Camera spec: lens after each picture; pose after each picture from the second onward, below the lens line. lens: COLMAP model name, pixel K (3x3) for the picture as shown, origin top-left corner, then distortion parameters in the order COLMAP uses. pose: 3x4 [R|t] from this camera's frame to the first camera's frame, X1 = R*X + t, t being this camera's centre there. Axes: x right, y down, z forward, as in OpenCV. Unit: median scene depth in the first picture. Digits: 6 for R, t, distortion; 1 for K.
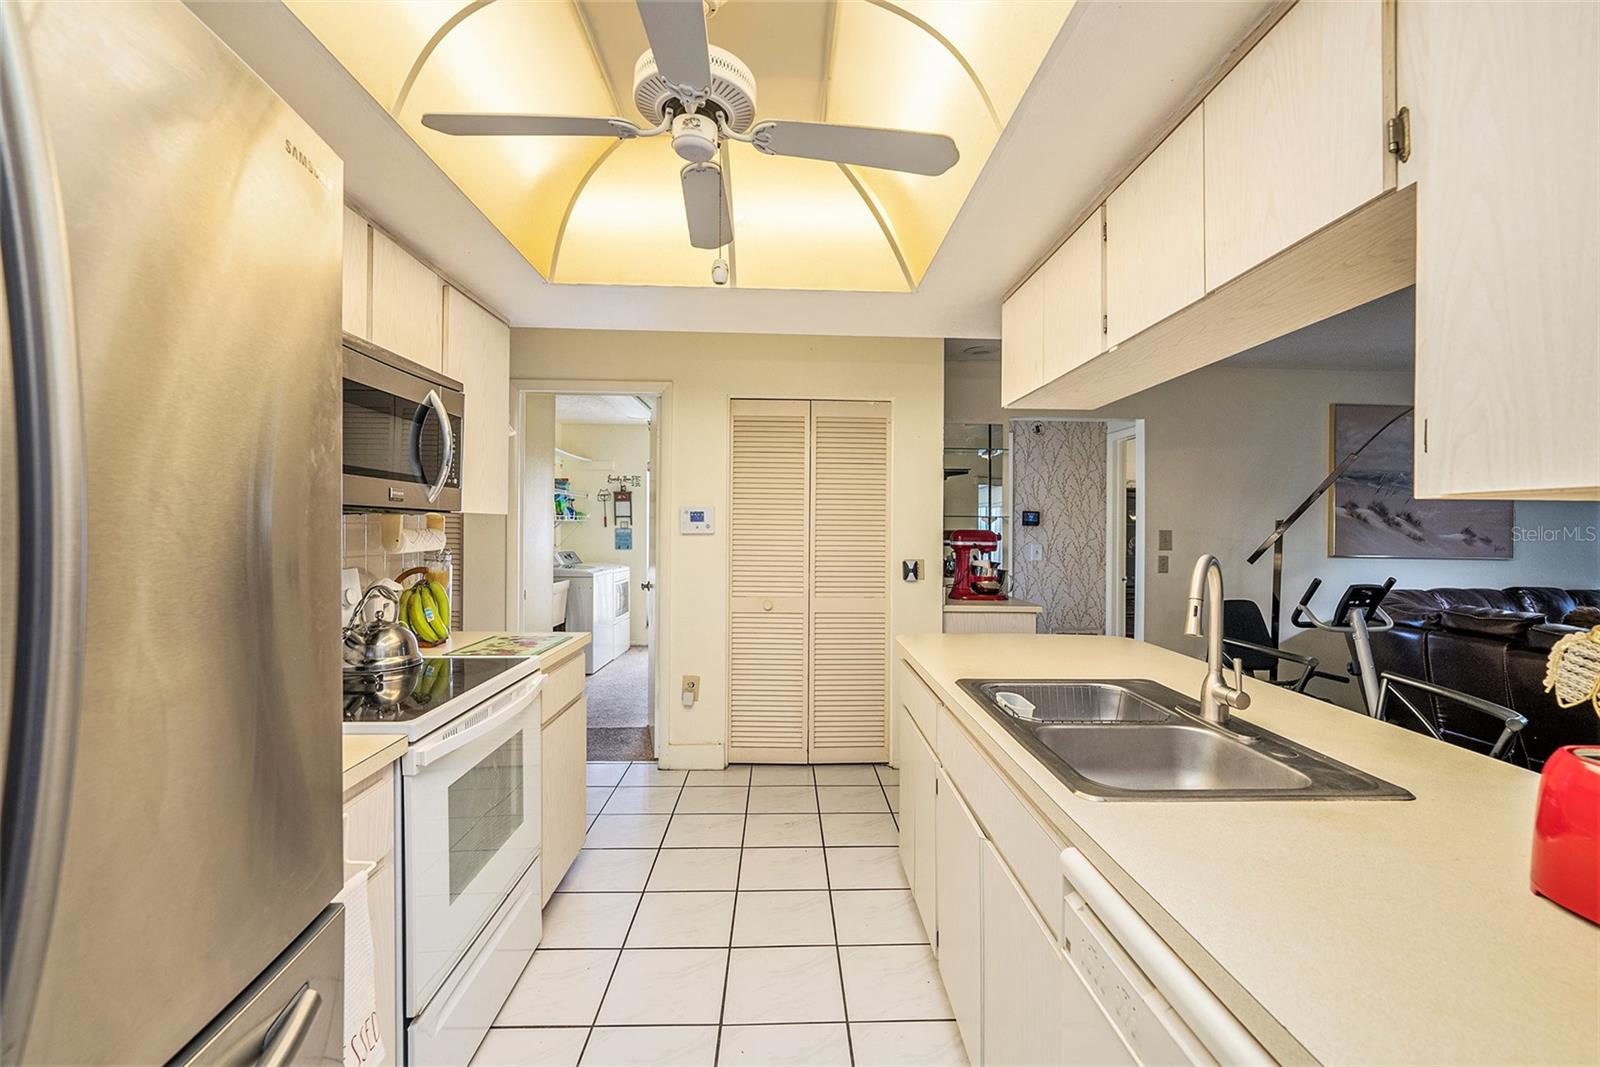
lens RADIAL K [[687.6, 0, 808.2], [0, 687.6, 532.2], [0, 0, 1]] dist [-0.006497, -0.000112]
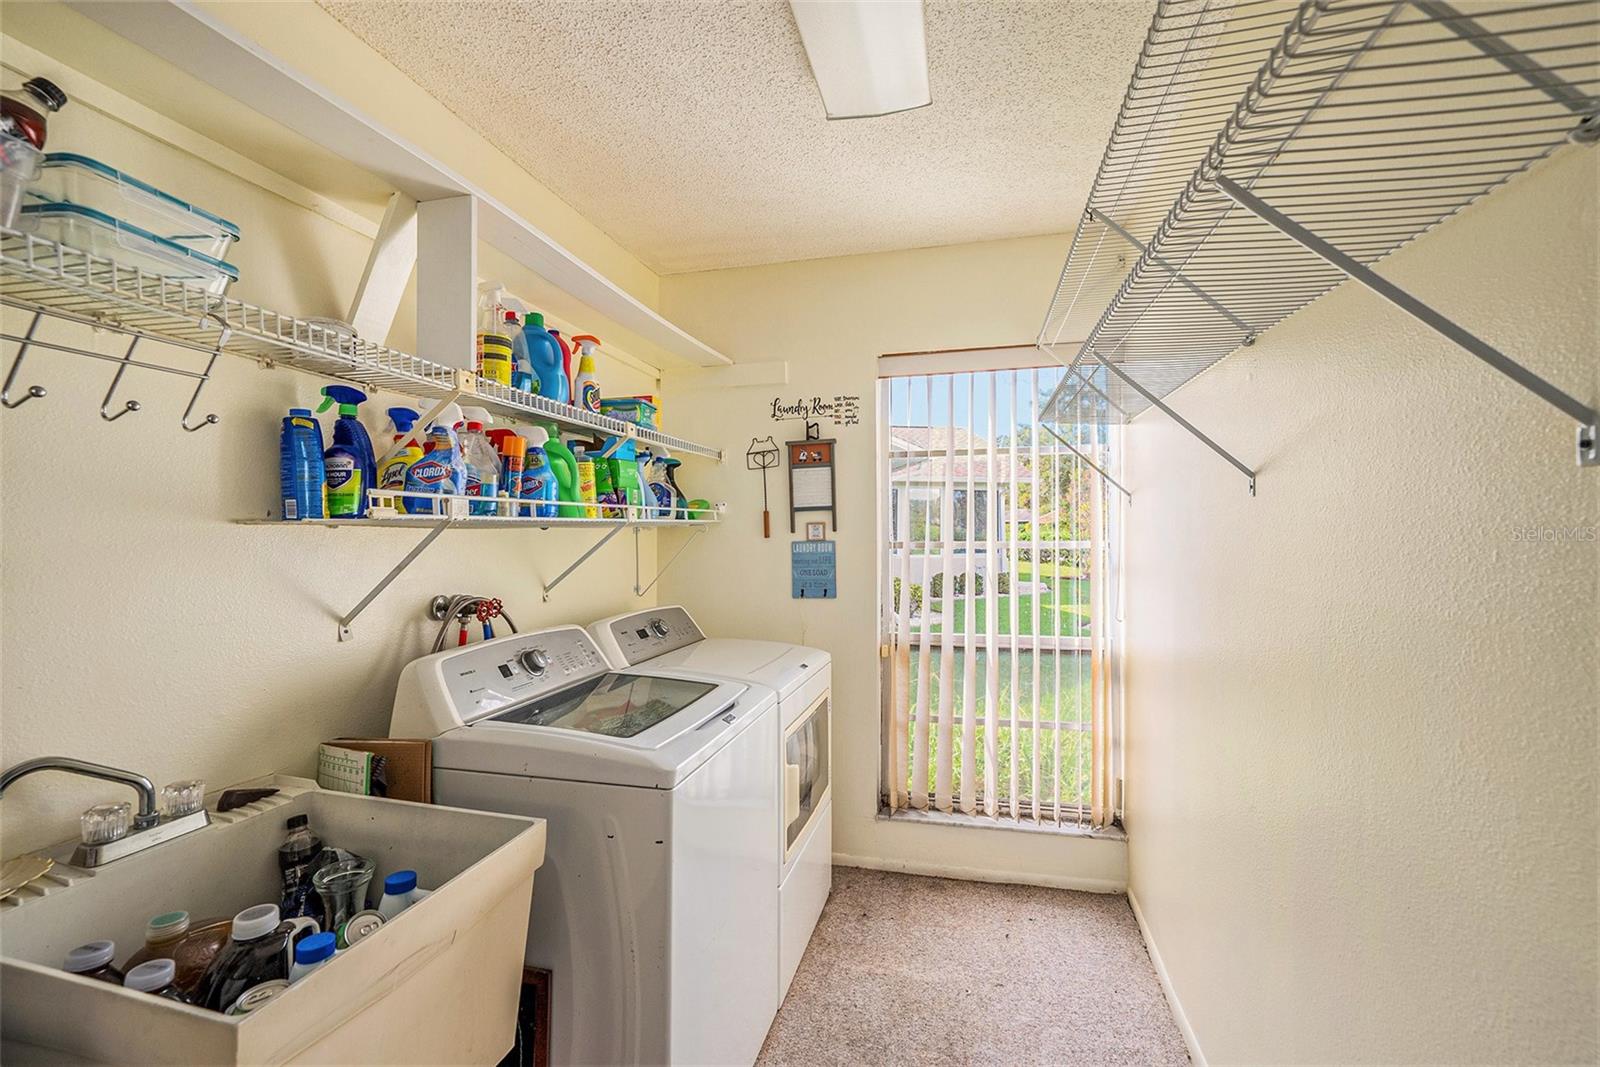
lens RADIAL K [[687.6, 0, 800.9], [0, 687.6, 528.9], [0, 0, 1]] dist [-0.006497, -0.000112]
pose [[0.959360, -0.009038, -0.282040, -0.172455], [0.007744, 0.999954, -0.005701, -0.010211], [0.282079, 0.003285, 0.959386, 0.648344]]
